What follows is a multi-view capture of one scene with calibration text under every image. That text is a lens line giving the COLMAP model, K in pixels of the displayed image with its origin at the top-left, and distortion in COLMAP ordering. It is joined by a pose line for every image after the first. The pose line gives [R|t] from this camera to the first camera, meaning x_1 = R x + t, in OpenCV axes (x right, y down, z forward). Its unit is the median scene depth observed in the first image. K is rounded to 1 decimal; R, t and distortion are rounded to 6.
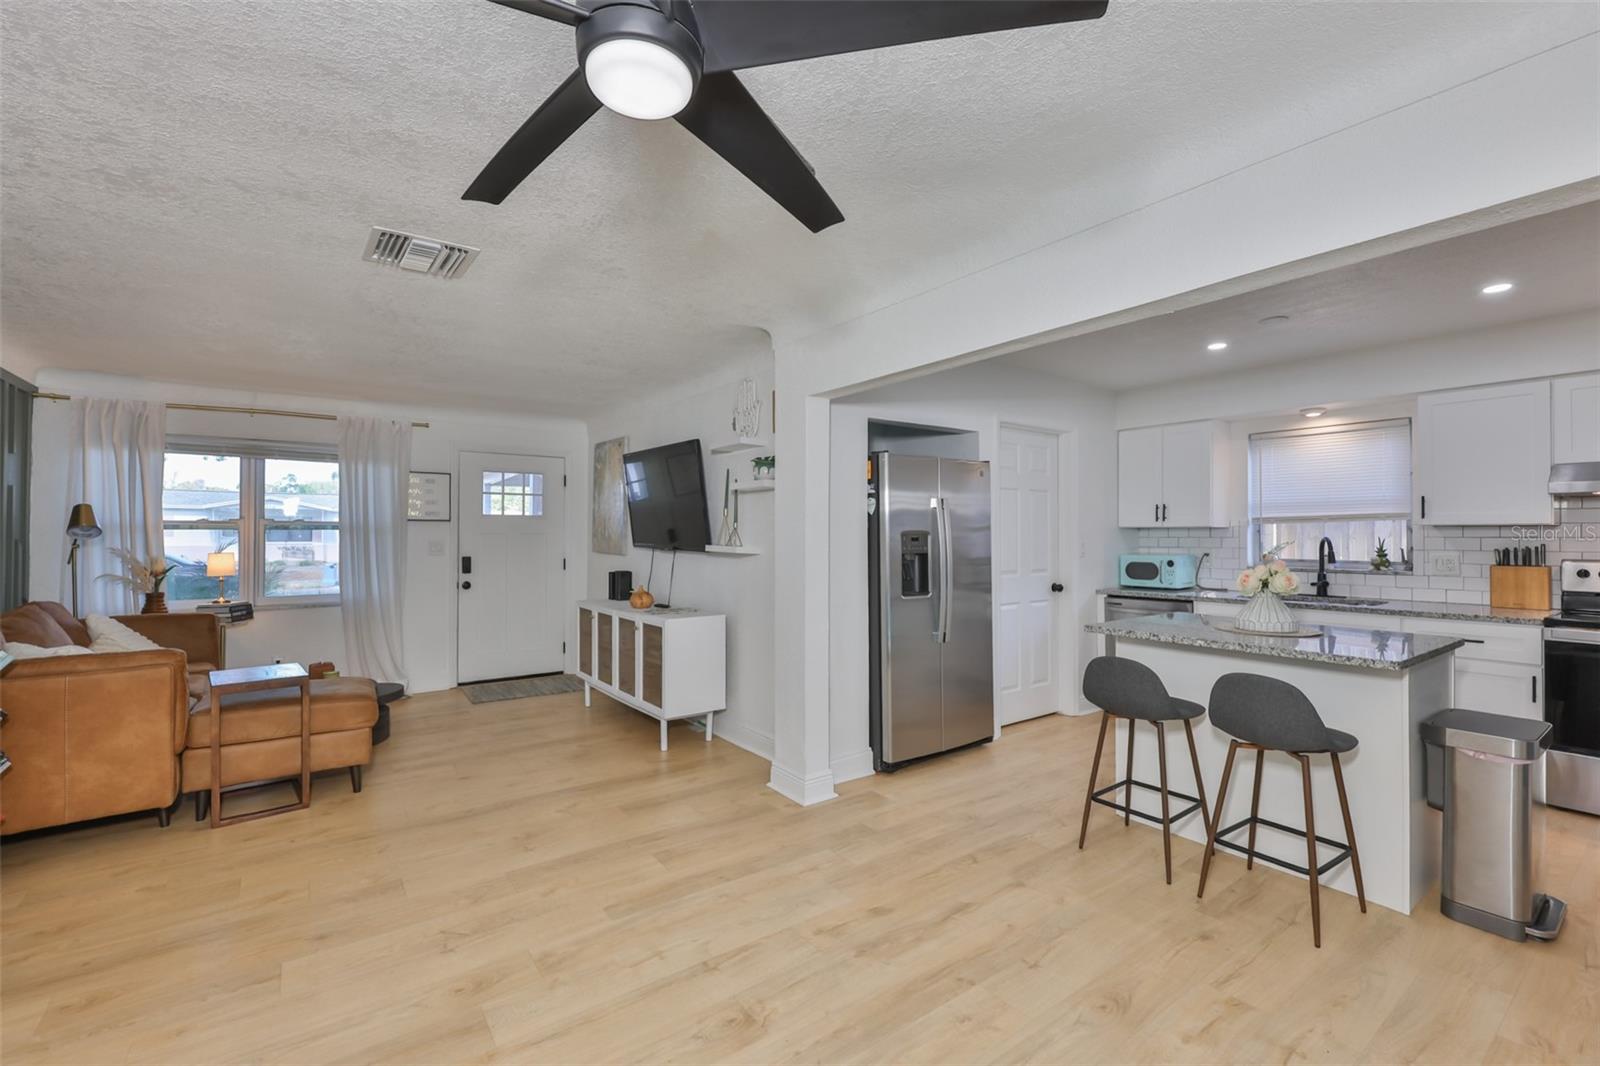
lens RADIAL K [[691.0, 0, 795.9], [0, 691.0, 528.5], [0, 0, 1]] dist [-0.002708, 0.000096]
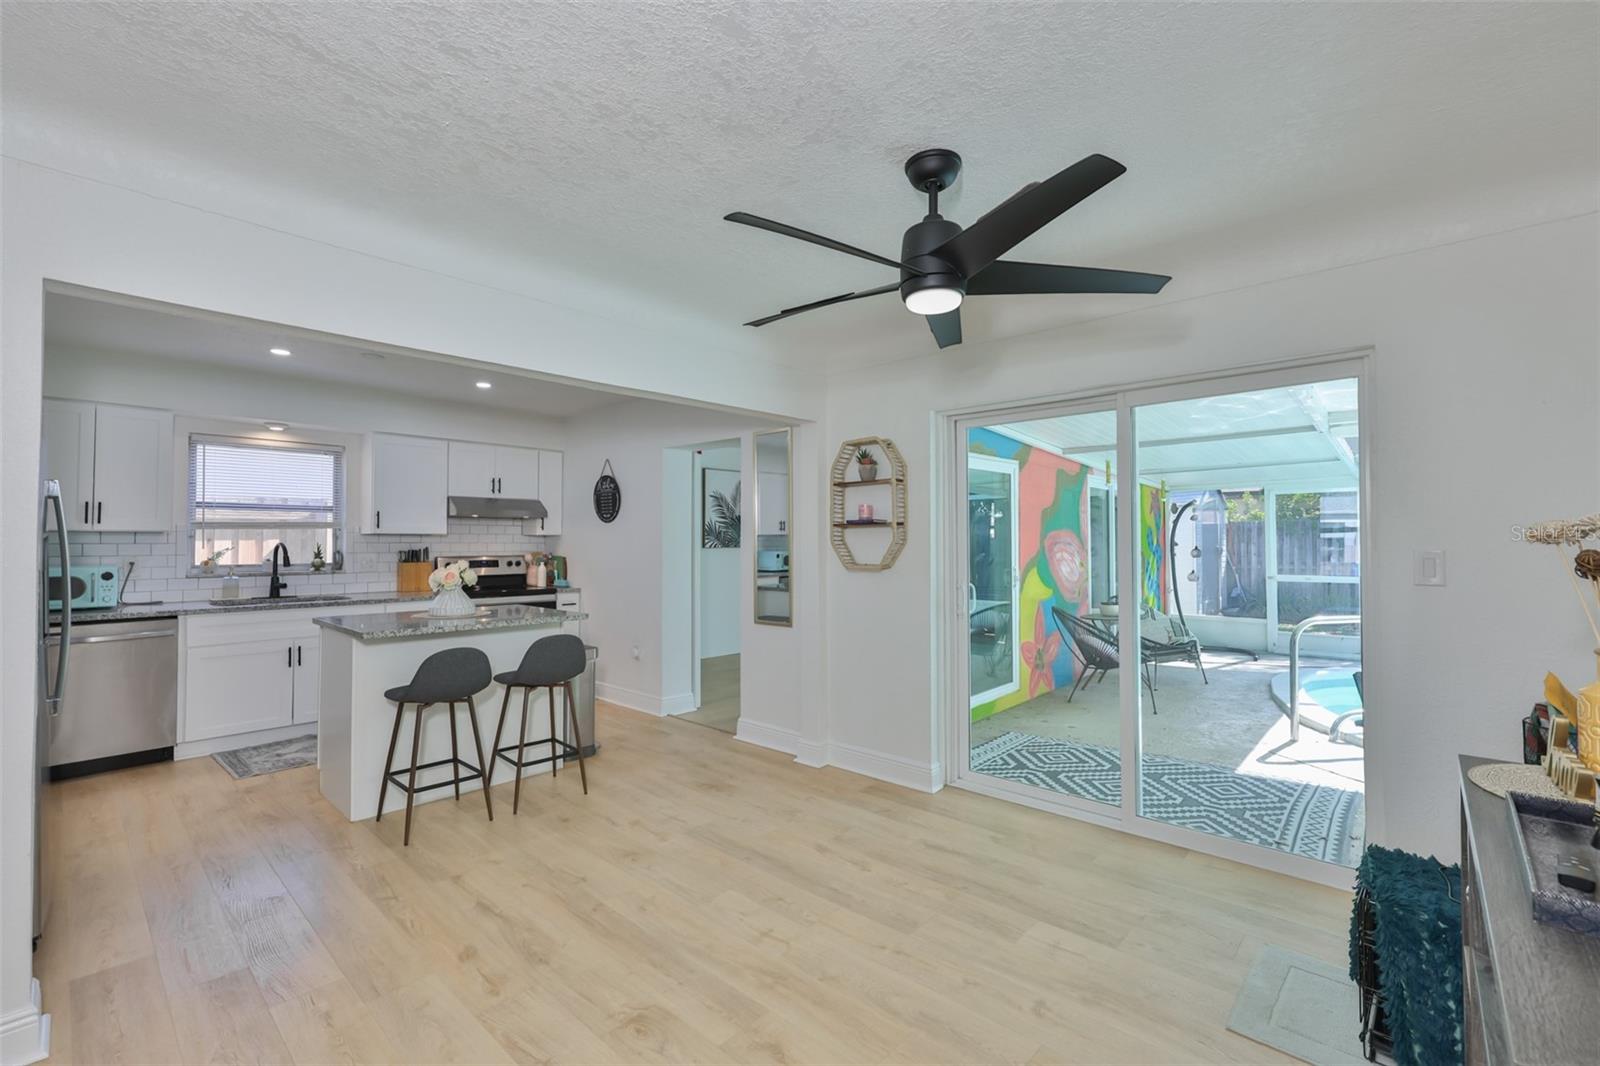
lens RADIAL K [[685.3, 0, 809.9], [0, 685.3, 541.3], [0, 0, 1]] dist [-0.003428, -0.000105]
pose [[-0.204408, -0.000264, 0.978886, -0.474611], [-0.008802, 0.999960, -0.001568, 0.004515], [-0.978846, -0.008936, -0.204403, 0.415833]]
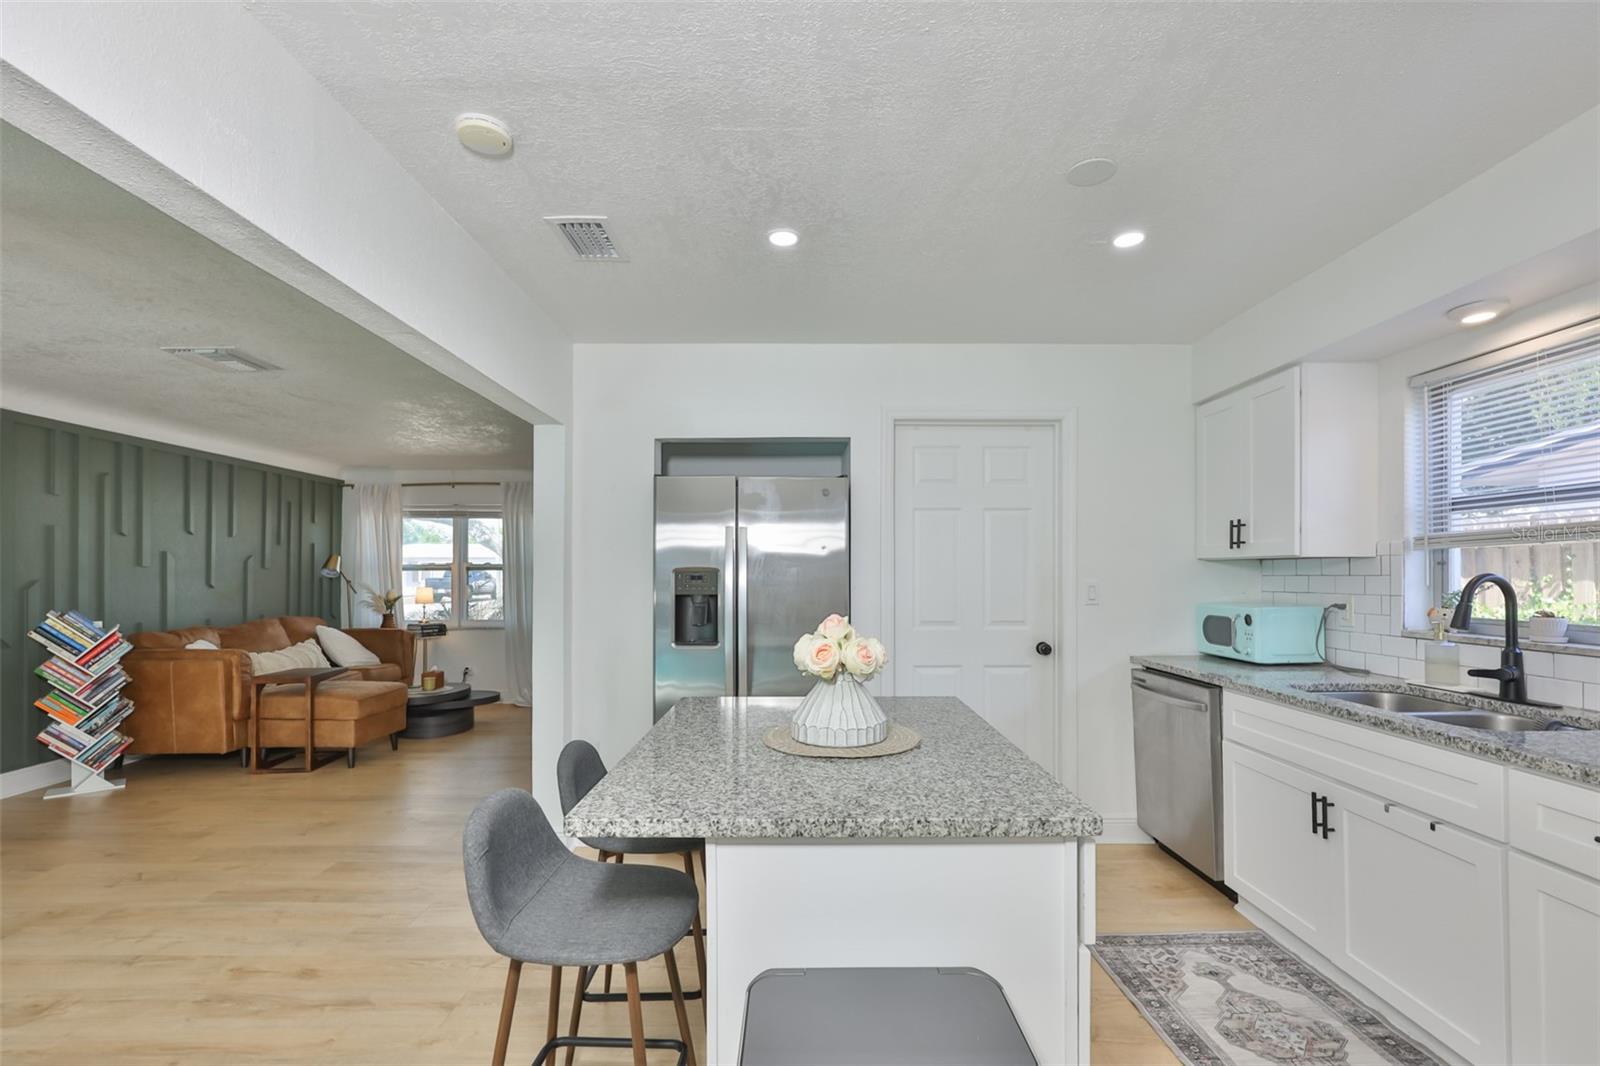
lens RADIAL K [[684.9, 0, 799.5], [0, 684.9, 568.9], [0, 0, 1]] dist [-0.002732, -0.000136]
pose [[0.811569, -0.006362, -0.584222, 0.672069], [0.006671, 0.999976, -0.001624, 0.006615], [0.584218, -0.002579, 0.811592, 0.356363]]
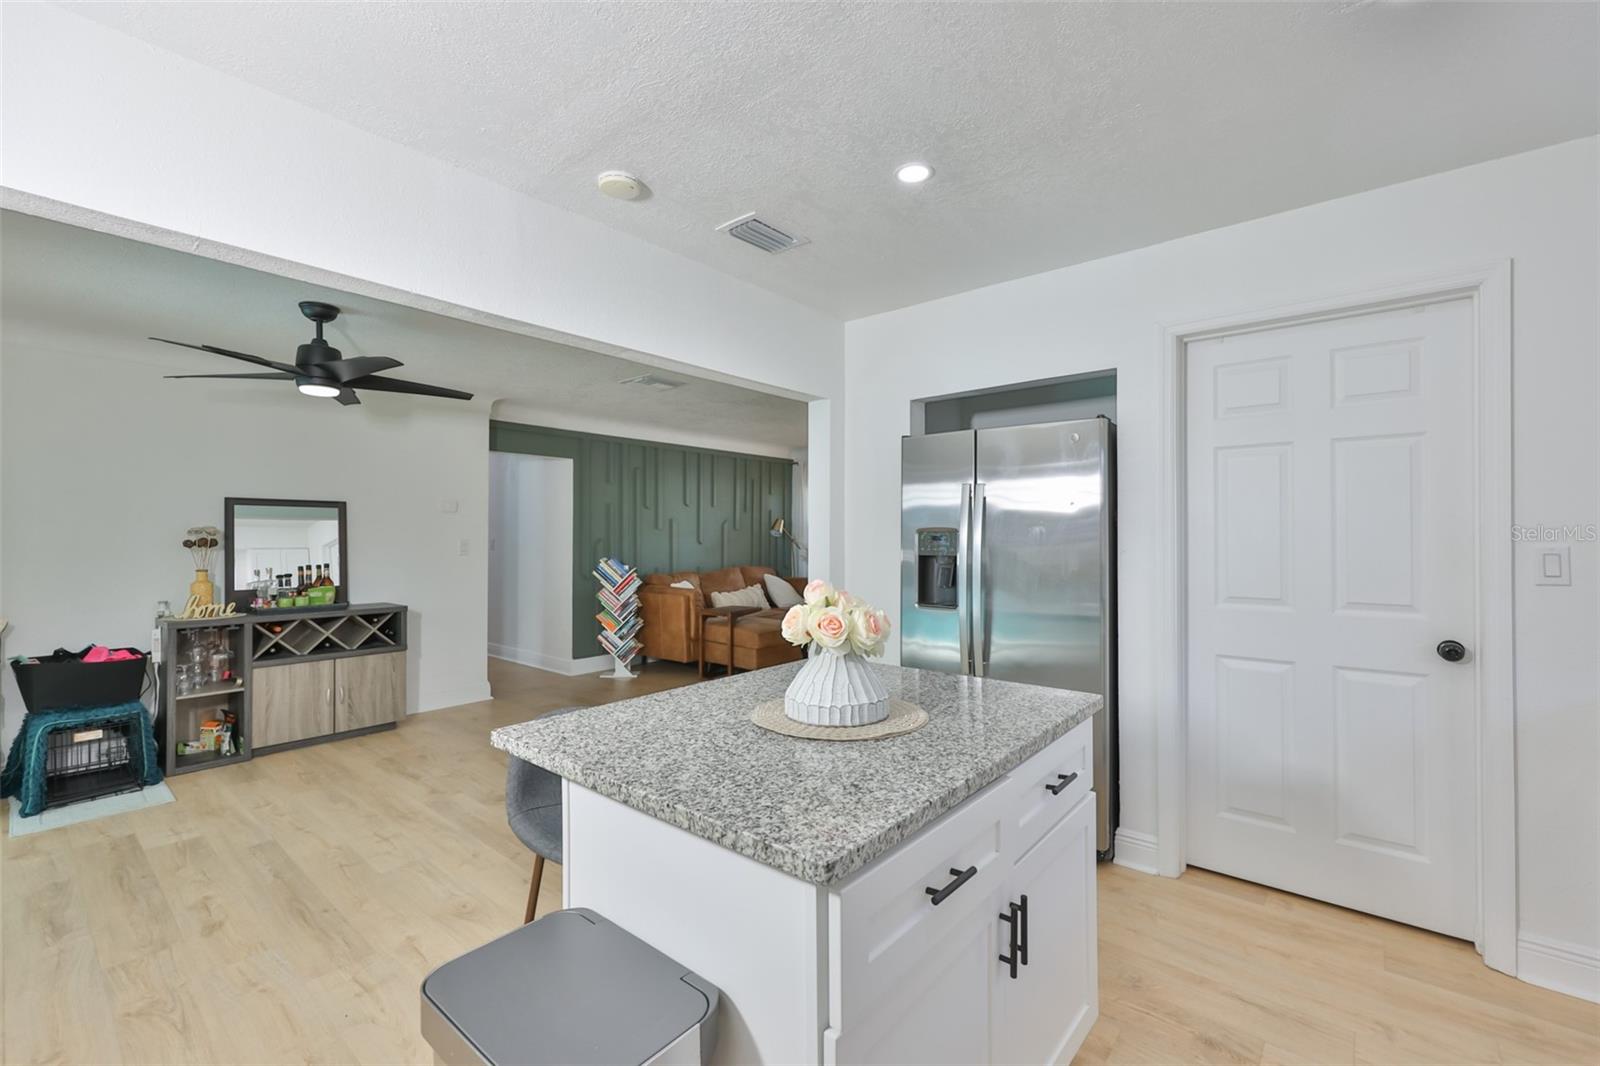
lens RADIAL K [[669.6, 0, 806.9], [0, 669.6, 529.2], [0, 0, 1]] dist [-0.002027, 0.000005]
pose [[0.248181, -0.008432, -0.968677, 0.797163], [0.011434, 0.999918, -0.005774, 0.007190], [0.968646, -0.009643, 0.248257, 0.582479]]
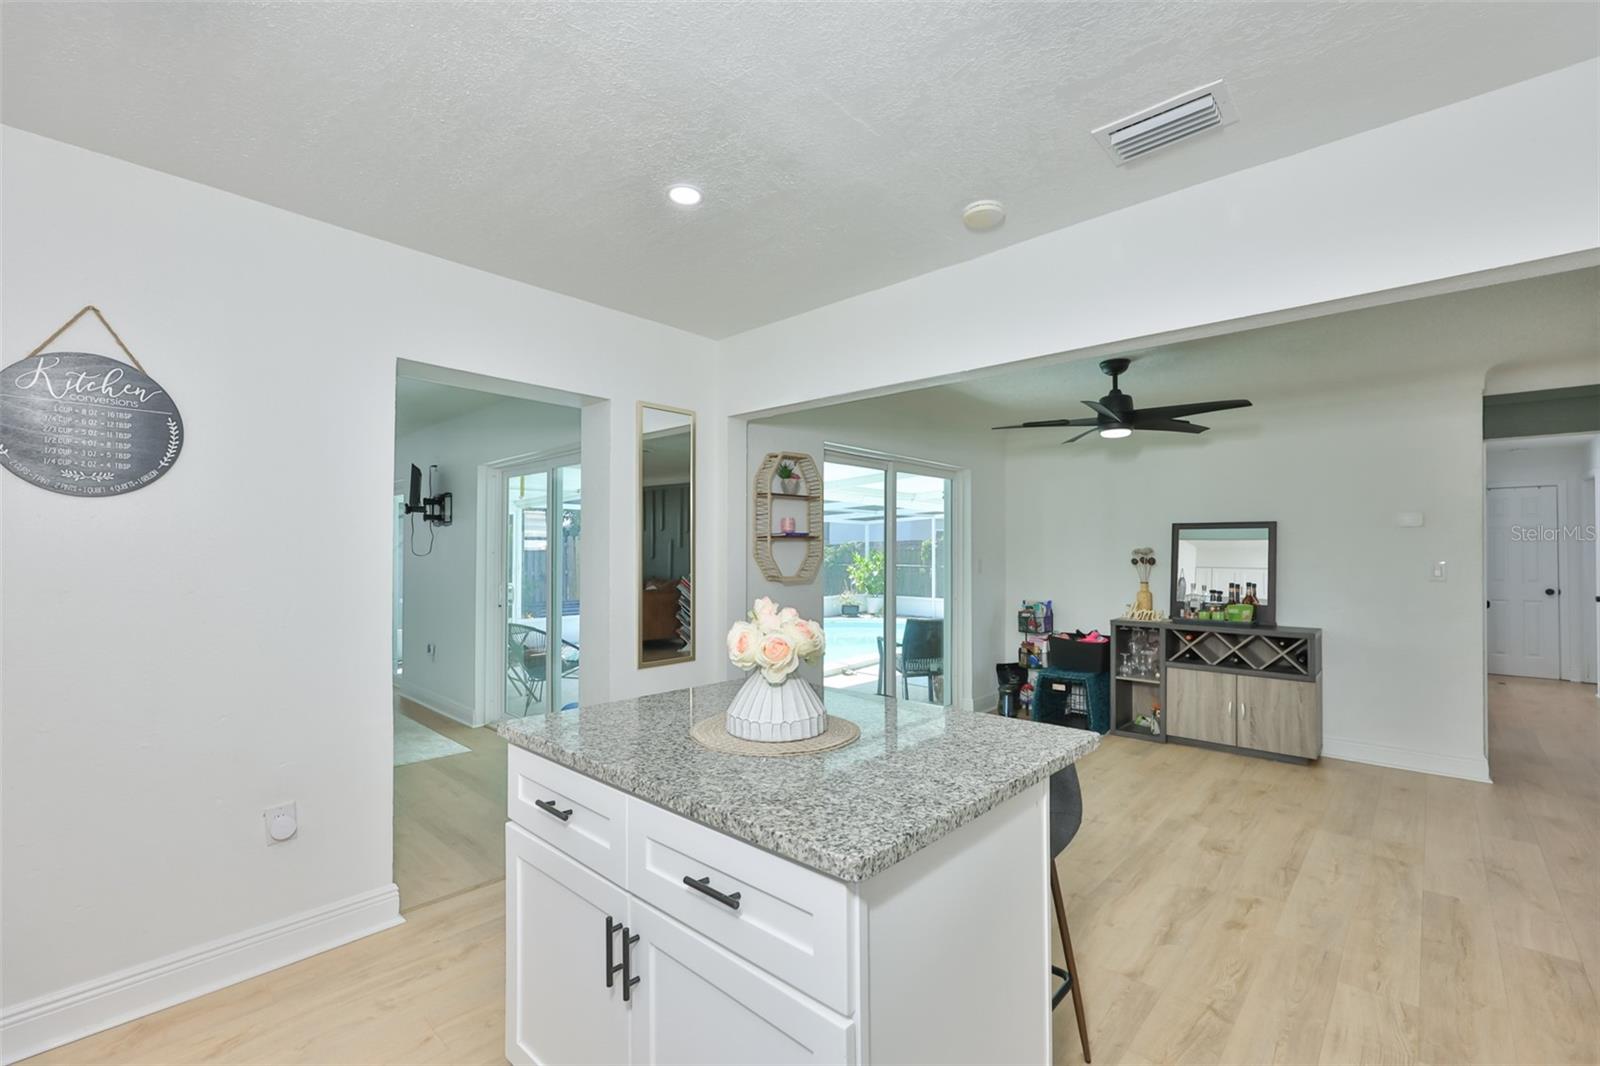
lens RADIAL K [[678.1, 0, 801.6], [0, 678.1, 551.5], [0, 0, 1]] dist [-0.000318, -0.000152]
pose [[-0.982039, -0.002007, -0.188666, 0.519221], [0.001065, 0.999869, -0.016180, 0.013050], [0.188674, -0.016091, -0.981908, 1.036432]]
